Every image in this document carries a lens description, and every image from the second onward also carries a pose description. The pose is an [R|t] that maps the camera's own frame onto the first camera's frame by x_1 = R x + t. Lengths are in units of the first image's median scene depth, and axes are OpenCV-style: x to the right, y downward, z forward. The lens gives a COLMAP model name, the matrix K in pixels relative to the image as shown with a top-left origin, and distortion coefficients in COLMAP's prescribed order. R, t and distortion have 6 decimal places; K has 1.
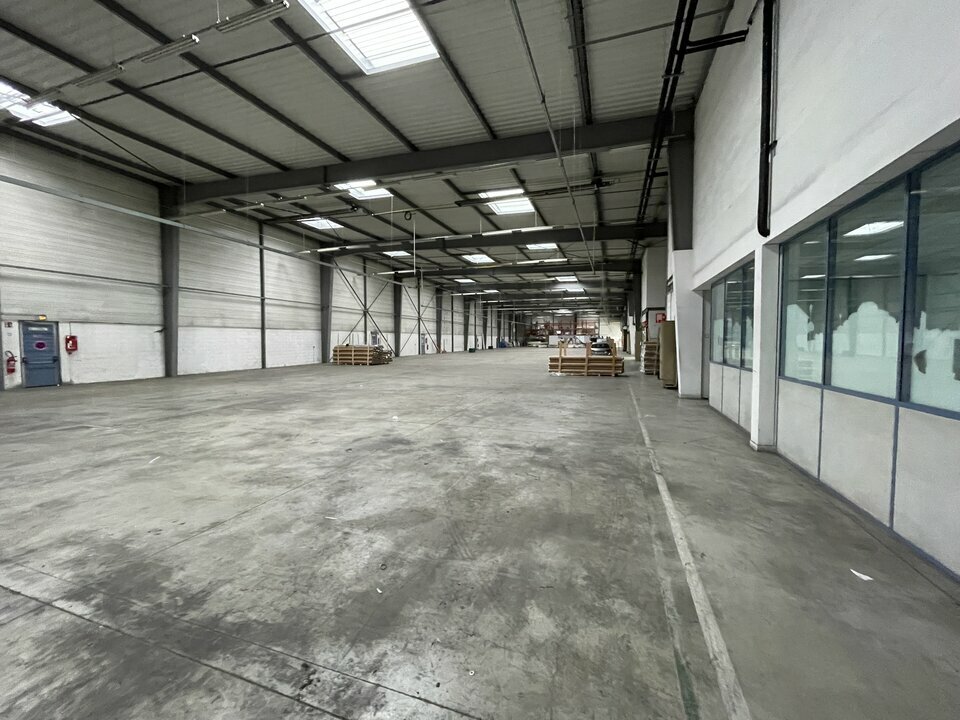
lens RADIAL K [[387.9, 0, 479.5], [0, 387.9, 356.8], [0, 0, 1]] dist [-0.000364, -0.000717]
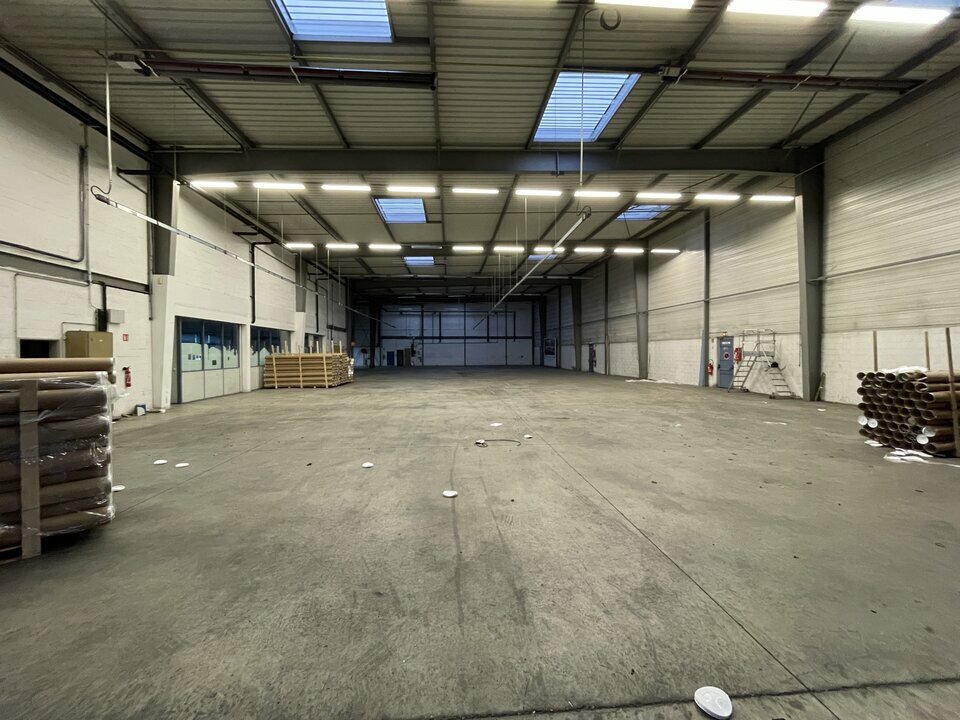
lens RADIAL K [[387.9, 0, 479.5], [0, 387.9, 356.8], [0, 0, 1]] dist [-0.000364, -0.000717]
pose [[-0.922649, 0.013215, -0.385414, 0.100776], [-0.008598, 0.998459, 0.054819, -0.089673], [0.385545, 0.053892, -0.921114, 1.877892]]
